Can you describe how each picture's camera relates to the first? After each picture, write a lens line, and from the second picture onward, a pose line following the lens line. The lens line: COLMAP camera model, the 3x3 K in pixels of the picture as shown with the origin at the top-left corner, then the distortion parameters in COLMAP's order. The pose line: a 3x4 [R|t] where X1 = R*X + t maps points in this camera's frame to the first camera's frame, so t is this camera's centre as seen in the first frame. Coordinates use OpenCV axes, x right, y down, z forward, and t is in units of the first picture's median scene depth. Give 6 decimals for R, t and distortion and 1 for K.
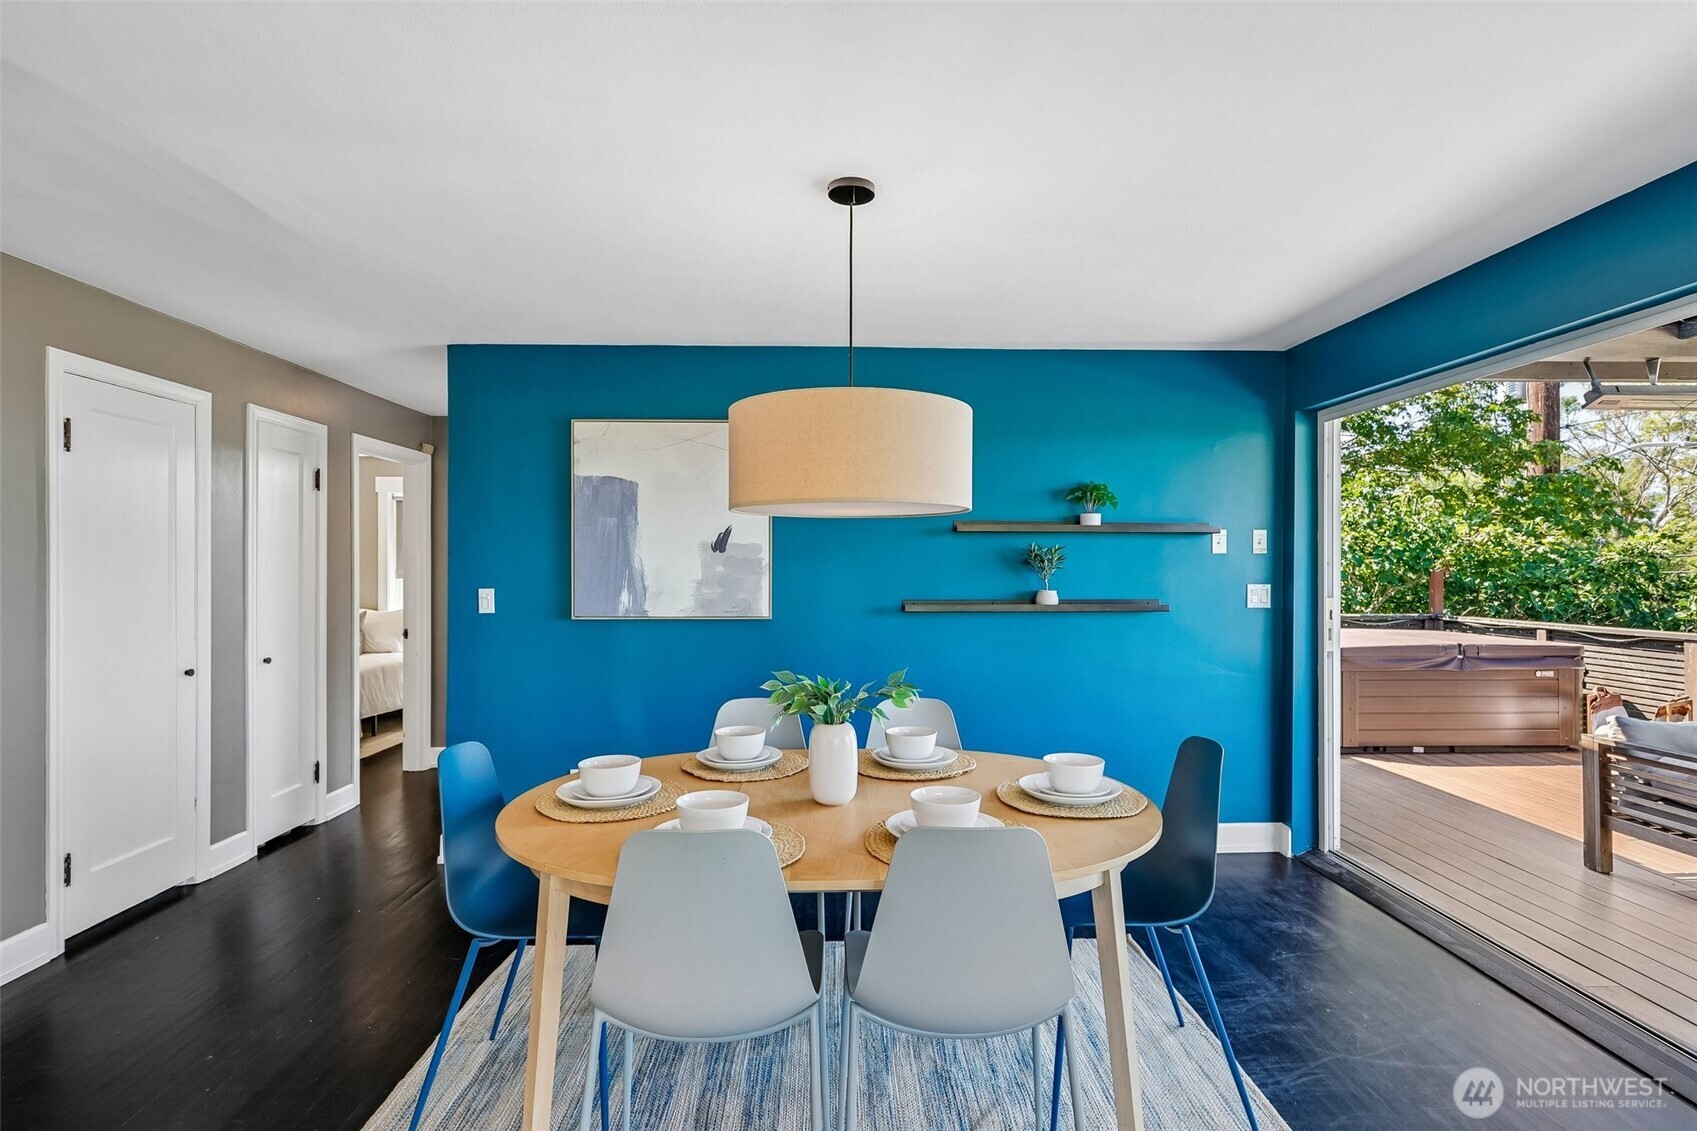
lens RADIAL K [[809.3, 0, 848.5], [0, 809.3, 565.5], [0, 0, 1]] dist [-0.017251, 0.000144]
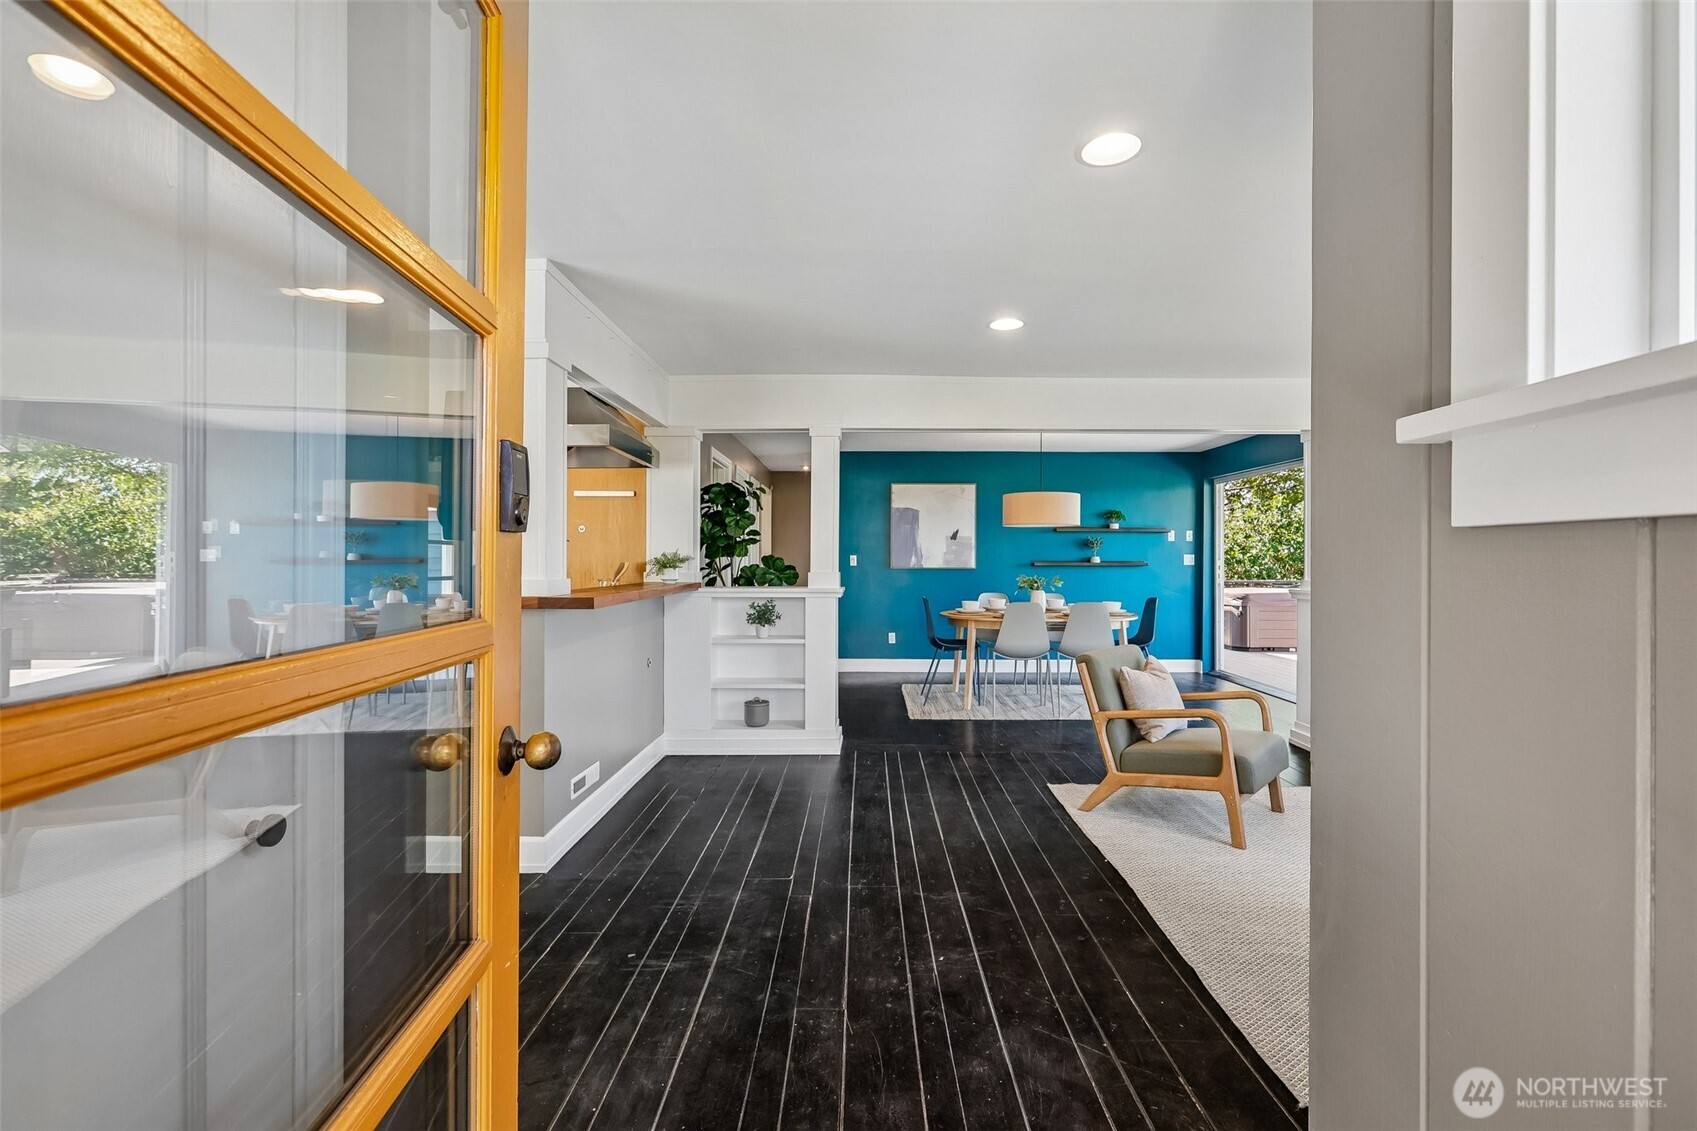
lens RADIAL K [[757.2, 0, 848.5], [0, 757.2, 565.5], [0, 0, 1]] dist [-0.000406, 0.000298]
pose [[0.999503, 0.002654, -0.031408, -0.386897], [-0.002343, 0.999948, 0.009938, 0.035572], [0.031433, -0.009859, 0.999457, -1.176197]]
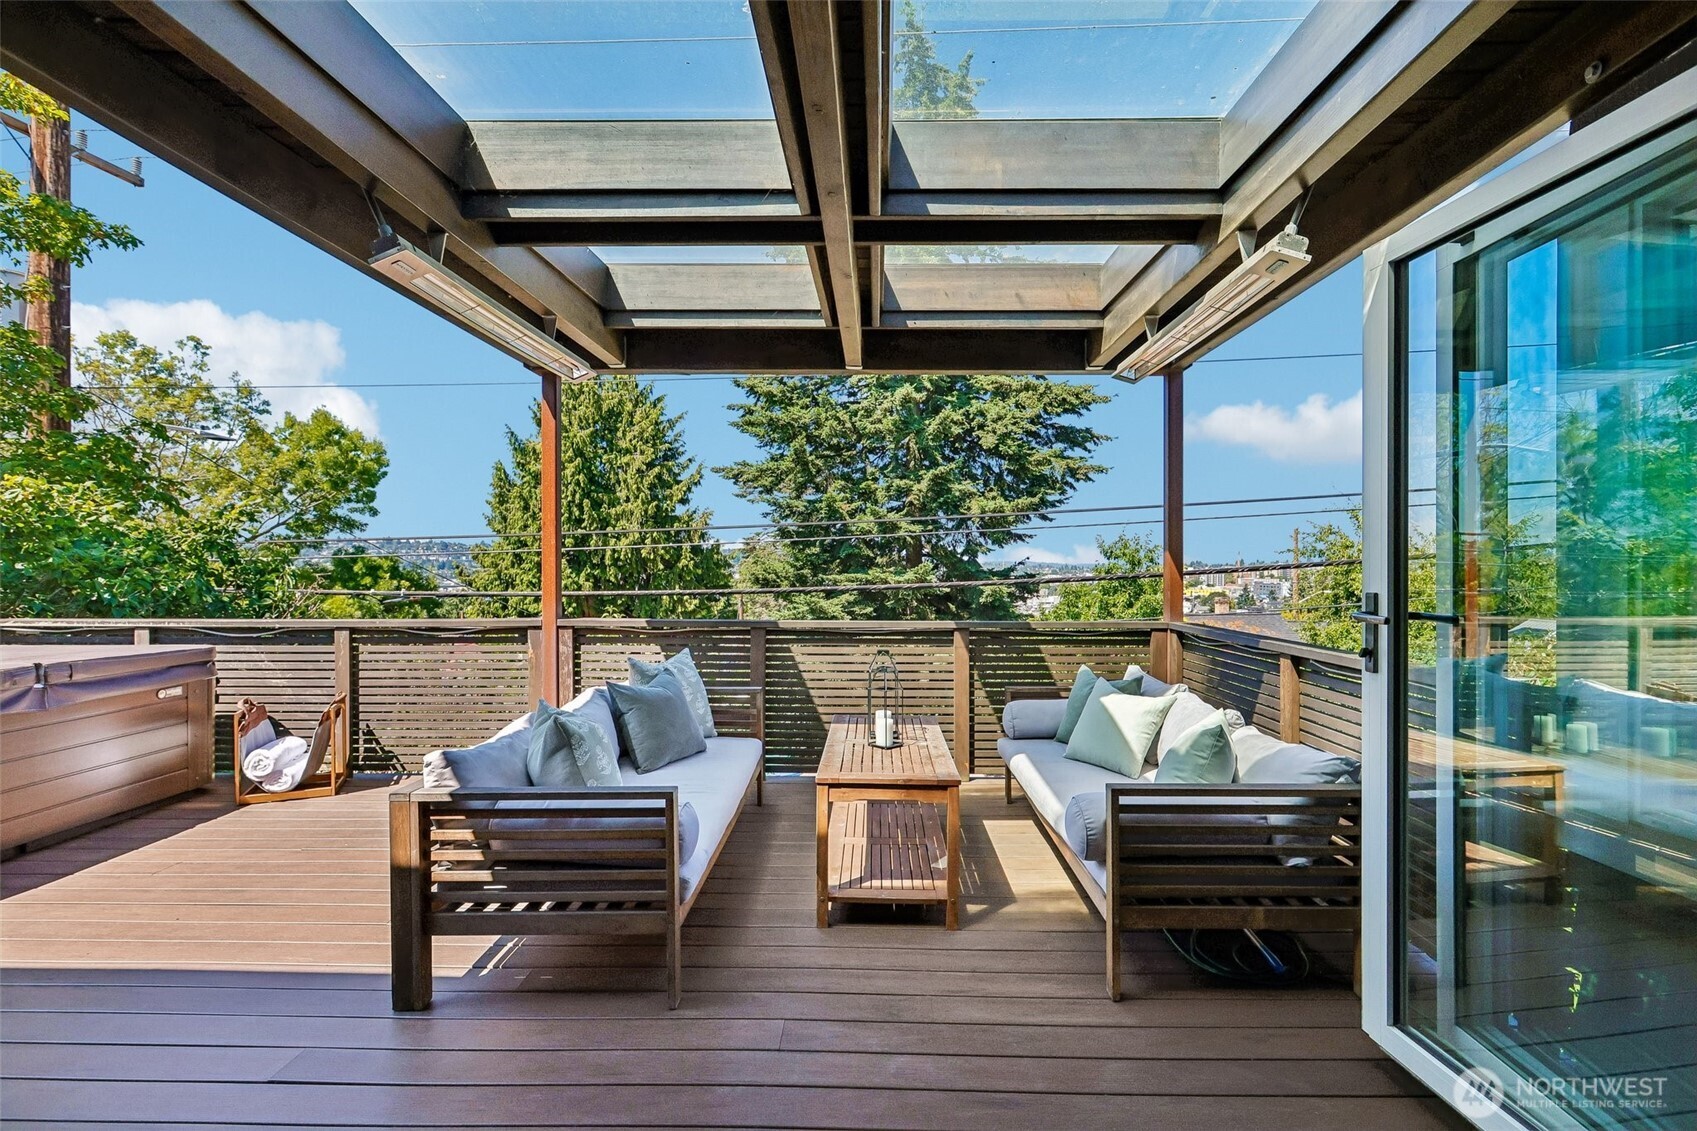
lens RADIAL K [[814.8, 0, 854.7], [0, 814.8, 569.7], [0, 0, 1]] dist [-0.006710, 0.016333]
pose [[0.038397, -0.002650, 0.999259, 0.319111], [-0.008406, 0.999960, 0.002975, 0.038840], [-0.999227, -0.008514, 0.038373, 0.624769]]
